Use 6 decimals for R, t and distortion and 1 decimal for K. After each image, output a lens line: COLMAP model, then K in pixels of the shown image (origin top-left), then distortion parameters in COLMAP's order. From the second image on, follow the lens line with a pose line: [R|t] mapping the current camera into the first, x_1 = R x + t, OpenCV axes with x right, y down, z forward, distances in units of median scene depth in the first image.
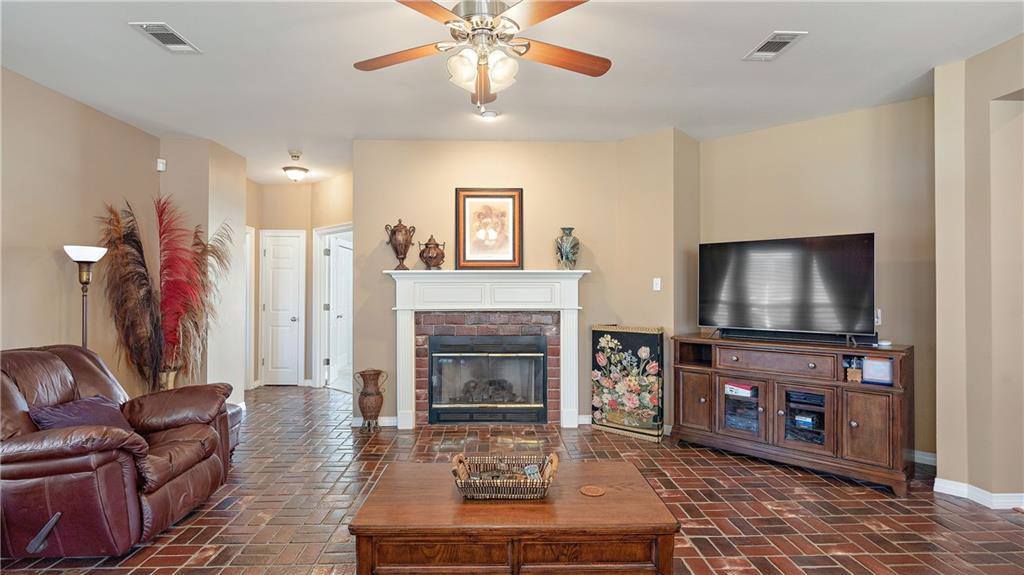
lens RADIAL K [[519.2, 0, 513.7], [0, 519.2, 287.3], [0, 0, 1]] dist [0.000244, 0.000418]
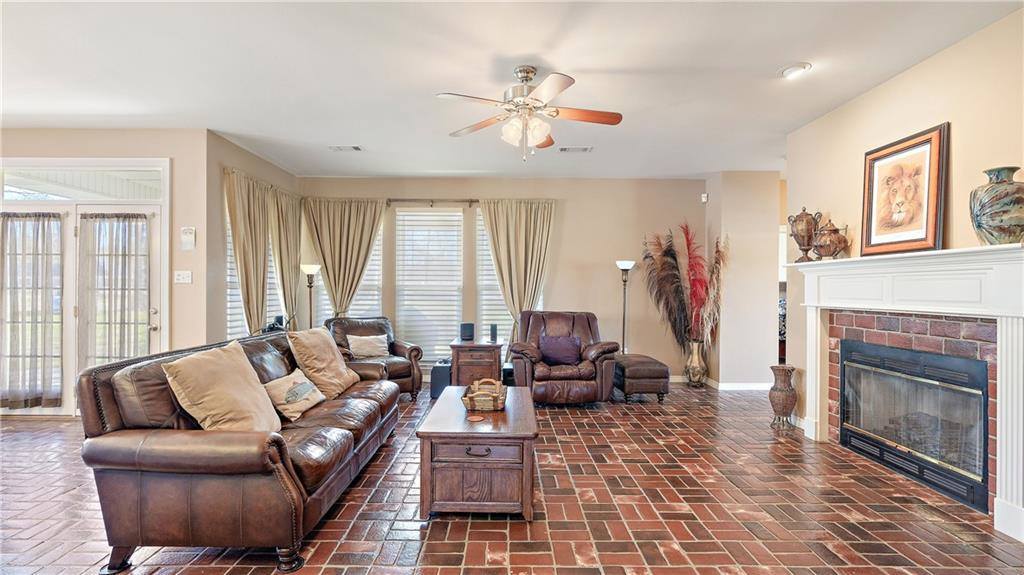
lens RADIAL K [[469.7, 0, 502.1], [0, 469.7, 286.9], [0, 0, 1]] dist [-0.005507, 0.001568]
pose [[-0.033400, -0.004887, -0.999430, 0.613470], [-0.005793, 0.999972, -0.004696, 0.016461], [0.999425, 0.005633, -0.033428, 0.484356]]
